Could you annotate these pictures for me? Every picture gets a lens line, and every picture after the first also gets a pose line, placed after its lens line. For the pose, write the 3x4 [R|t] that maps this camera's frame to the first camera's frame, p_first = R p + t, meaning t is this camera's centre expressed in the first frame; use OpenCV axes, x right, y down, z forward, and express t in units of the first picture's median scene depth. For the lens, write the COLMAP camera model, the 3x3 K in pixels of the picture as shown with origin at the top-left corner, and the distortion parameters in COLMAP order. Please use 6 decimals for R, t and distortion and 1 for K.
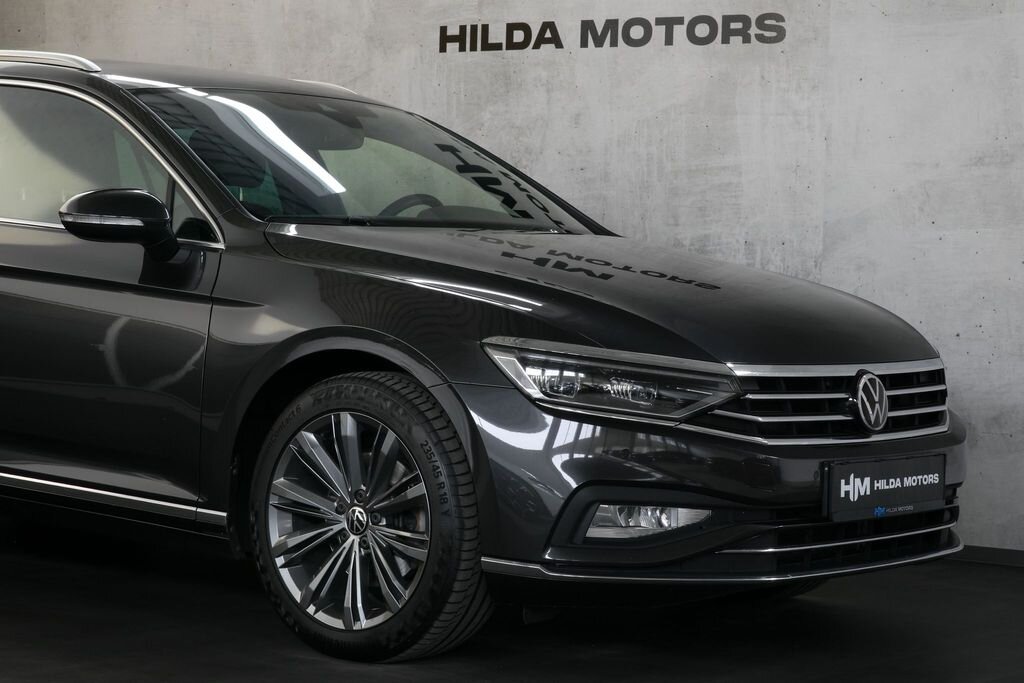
lens RADIAL K [[2465.5, 0, 512.0], [0, 2465.5, 341.5], [0, 0, 1]] dist [-0.092341, 0.739414]
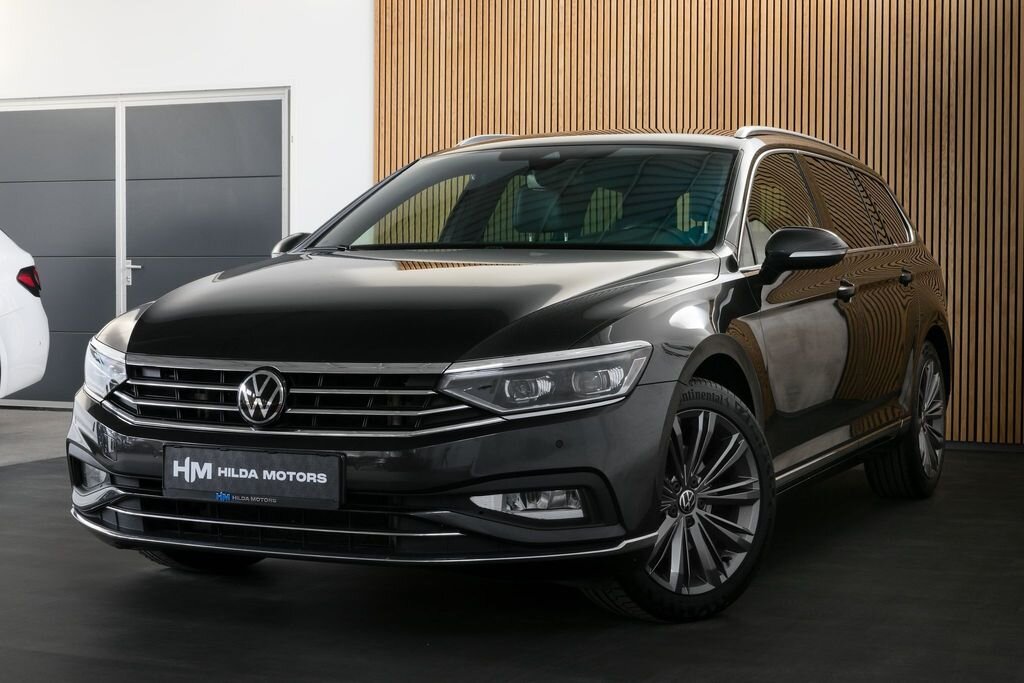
lens RADIAL K [[1731.7, 0, 512.0], [0, 1731.7, 341.5], [0, 0, 1]] dist [-0.011176, 0.150435]
pose [[0.218611, 0.009325, -0.975767, 0.617904], [-0.031714, 0.999494, 0.002447, -0.003091], [0.975297, 0.030411, 0.218796, 0.646077]]
